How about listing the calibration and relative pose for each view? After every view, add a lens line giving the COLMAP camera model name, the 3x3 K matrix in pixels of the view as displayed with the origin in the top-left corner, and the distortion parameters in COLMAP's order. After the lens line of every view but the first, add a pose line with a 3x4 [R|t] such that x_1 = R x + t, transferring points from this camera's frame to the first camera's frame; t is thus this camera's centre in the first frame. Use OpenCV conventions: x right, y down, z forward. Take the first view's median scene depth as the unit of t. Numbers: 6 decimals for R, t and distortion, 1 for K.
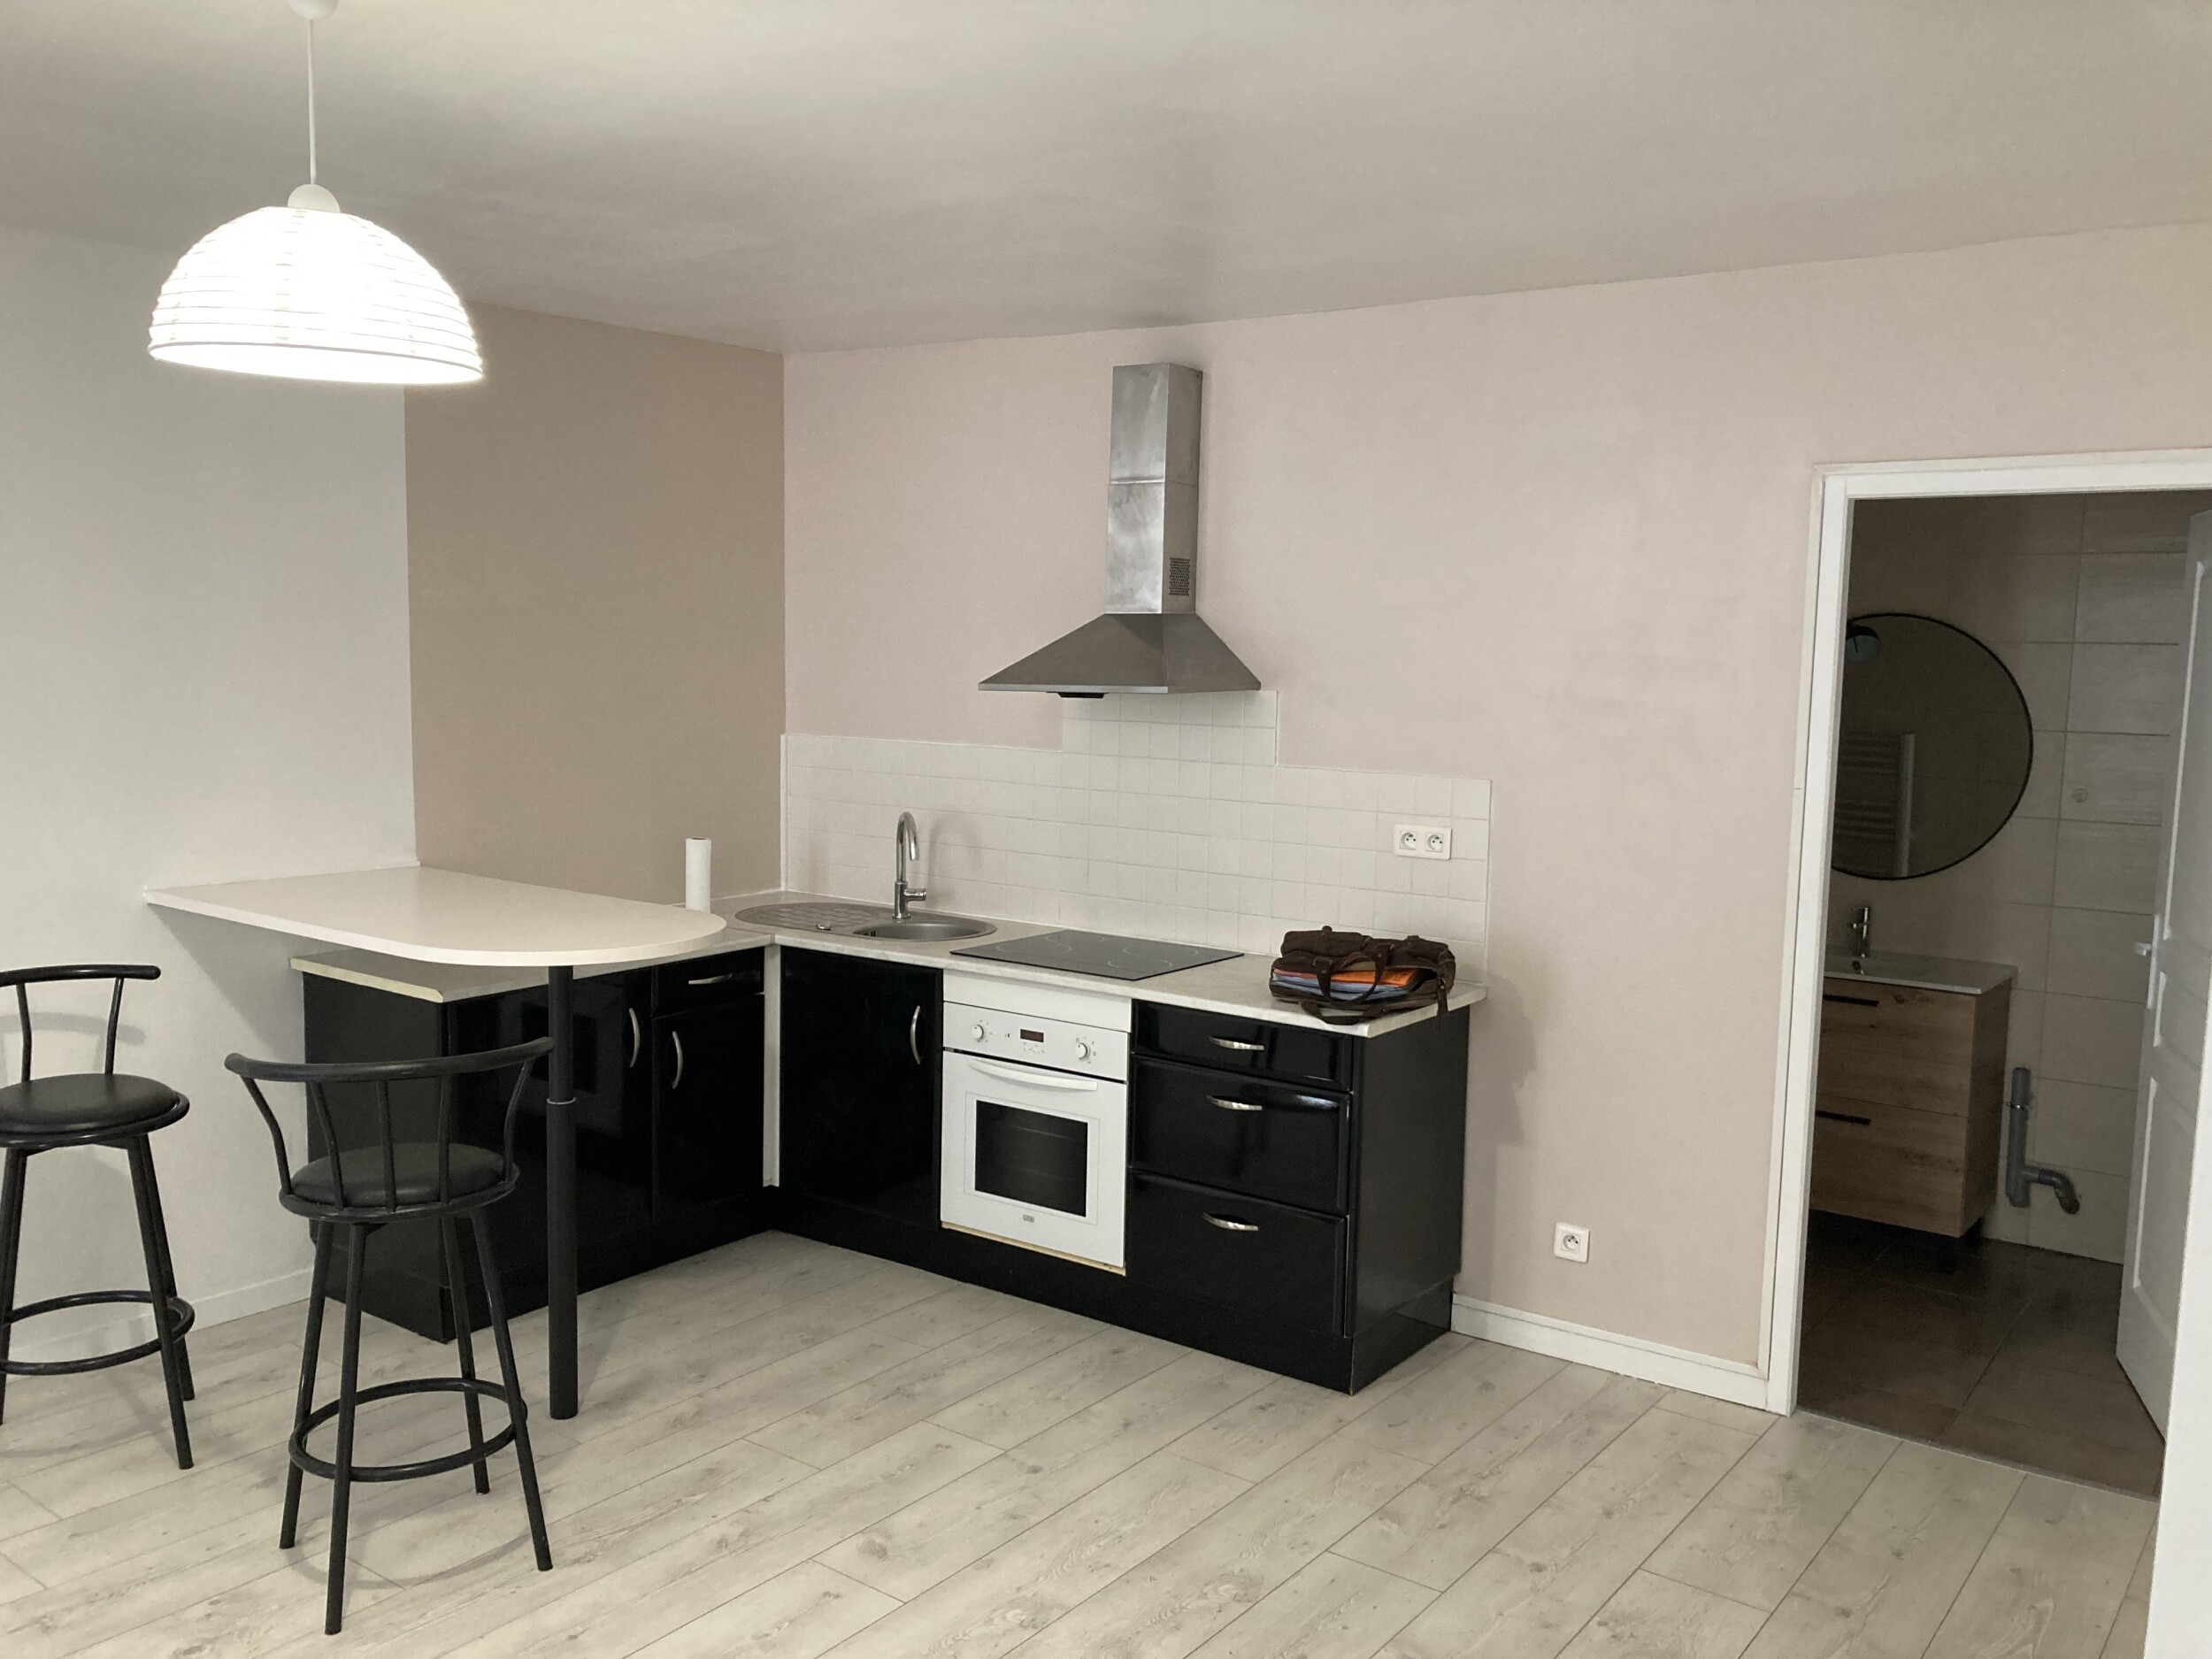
lens RADIAL K [[1820.1, 0, 1125.4], [0, 1820.1, 845.3], [0, 0, 1]] dist [0.035342, -0.038801]
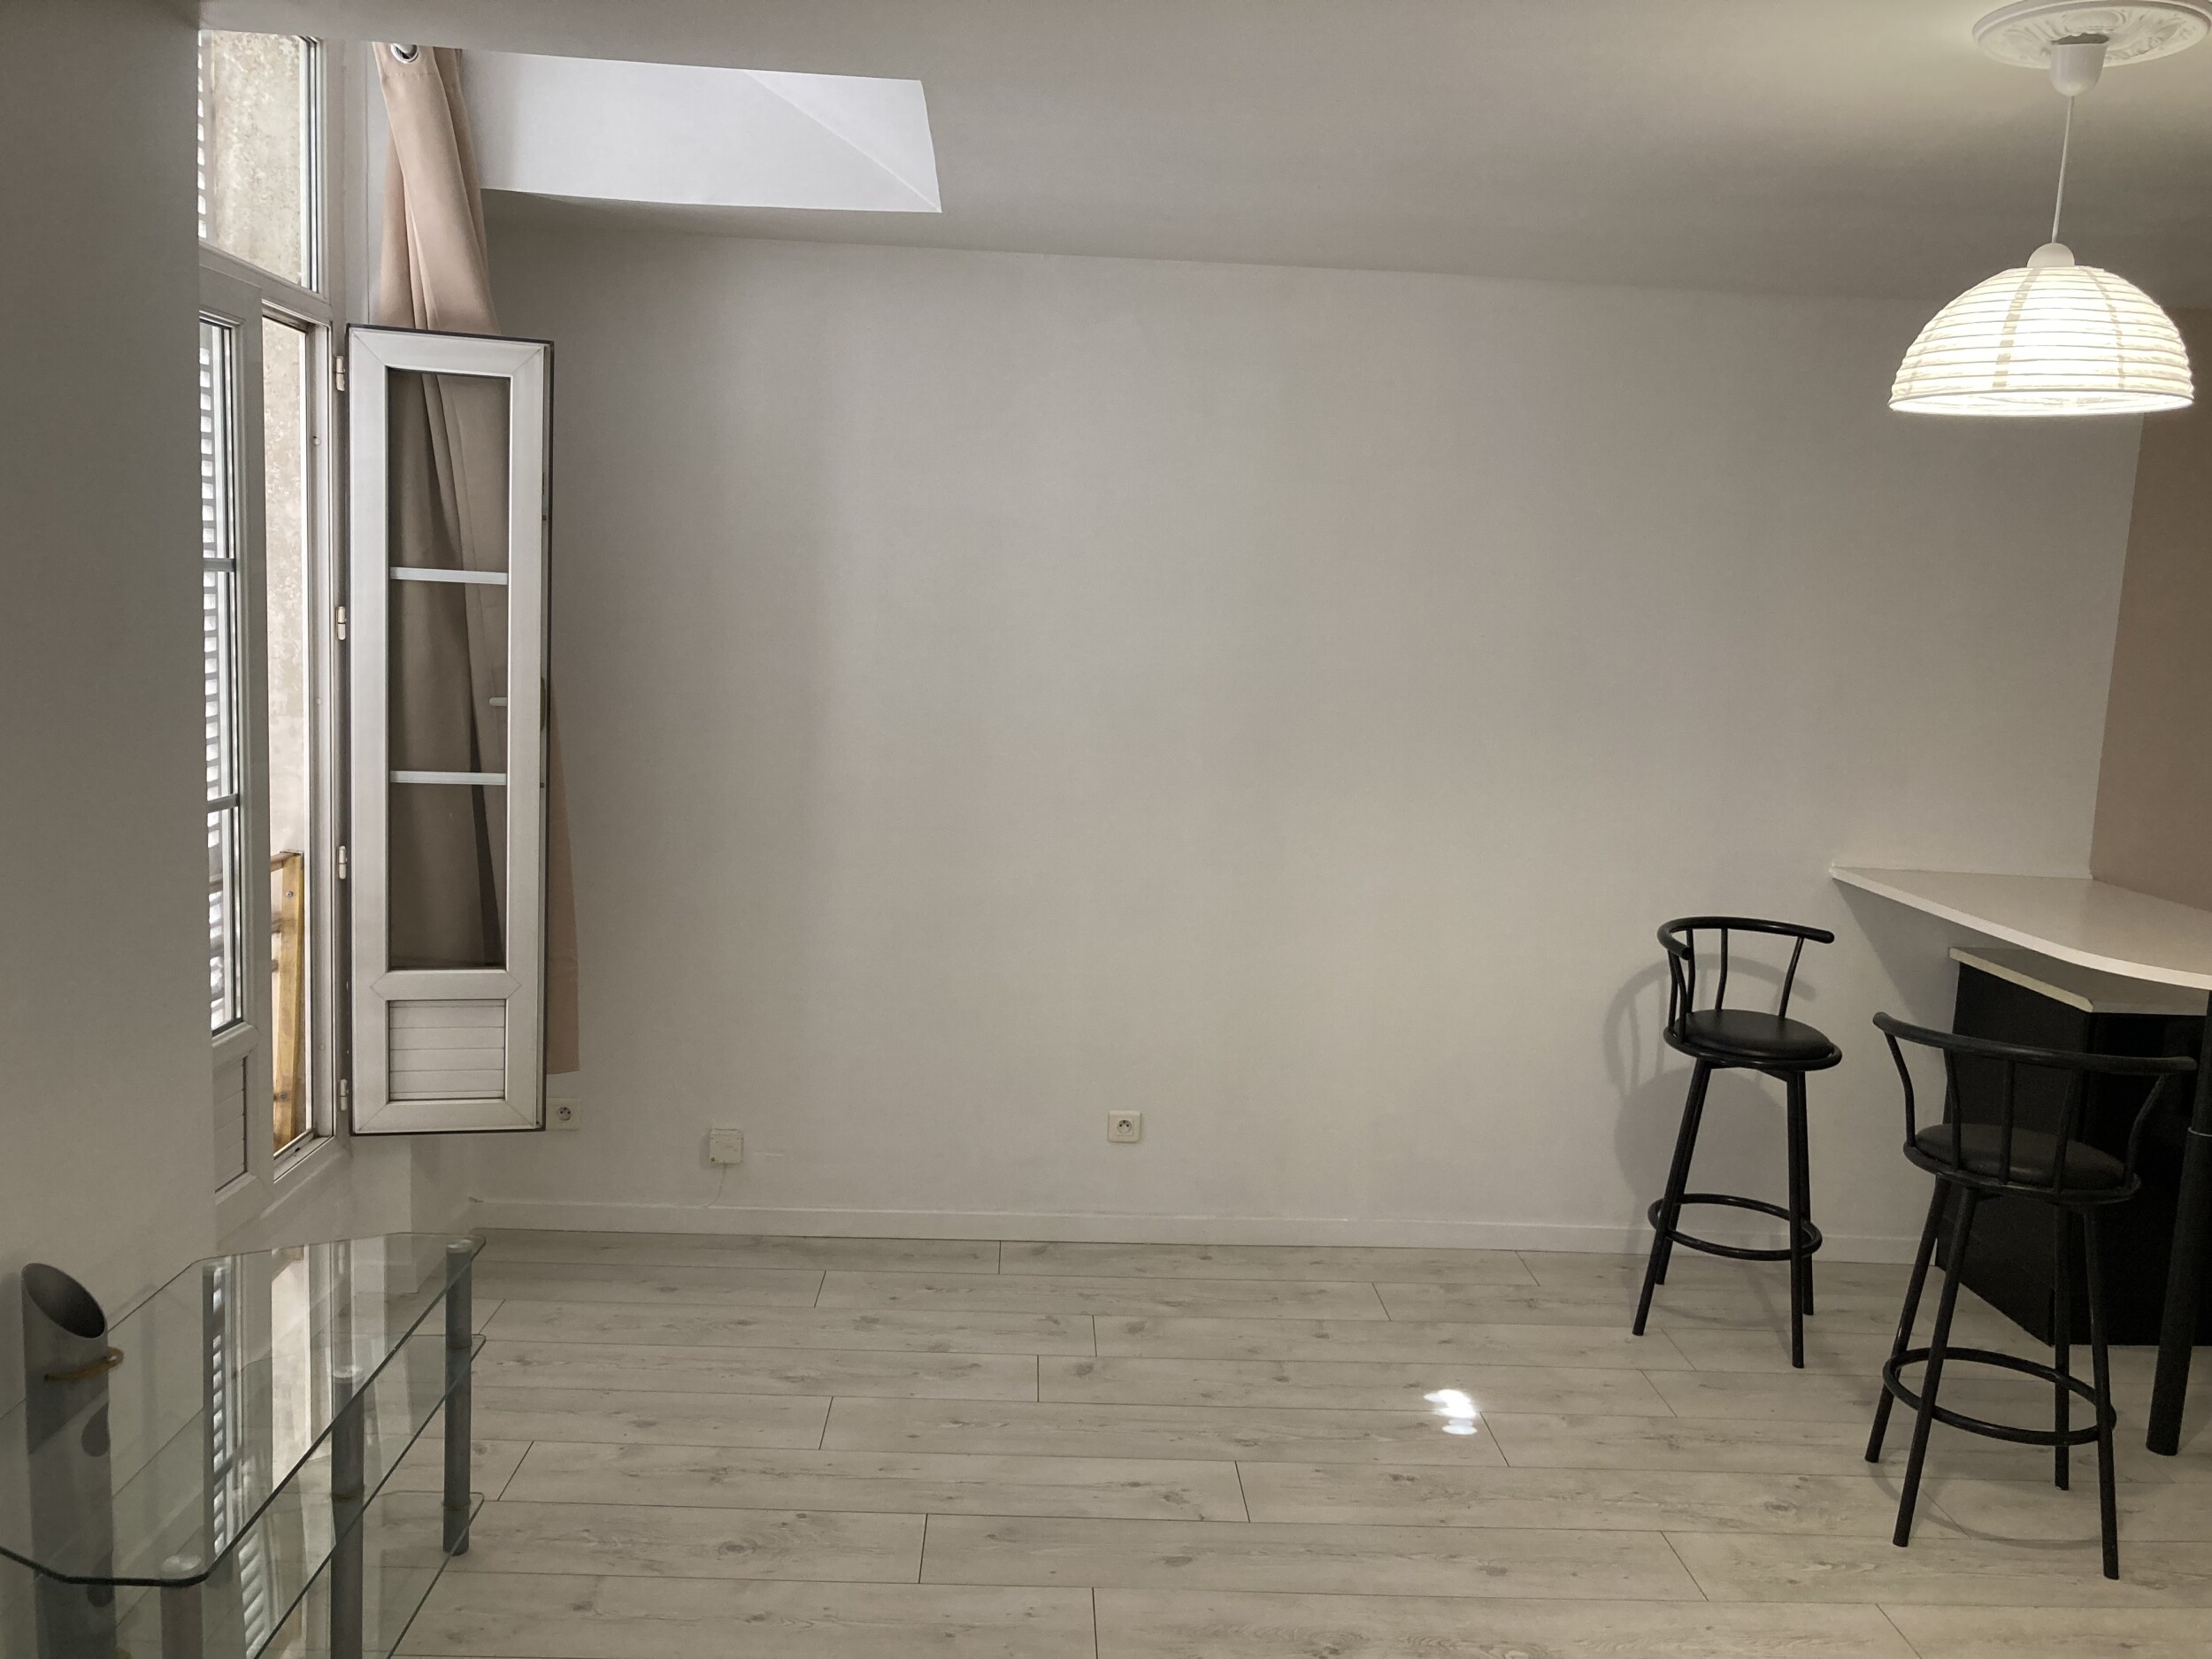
lens RADIAL K [[1820.1, 0, 1112.7], [0, 1820.1, 845.7], [0, 0, 1]] dist [0.035342, -0.038801]
pose [[0.634190, 0.111658, -0.765073, 0.062514], [-0.118196, 0.991888, 0.046785, 0.013568], [0.764090, 0.060758, 0.642242, -0.092905]]
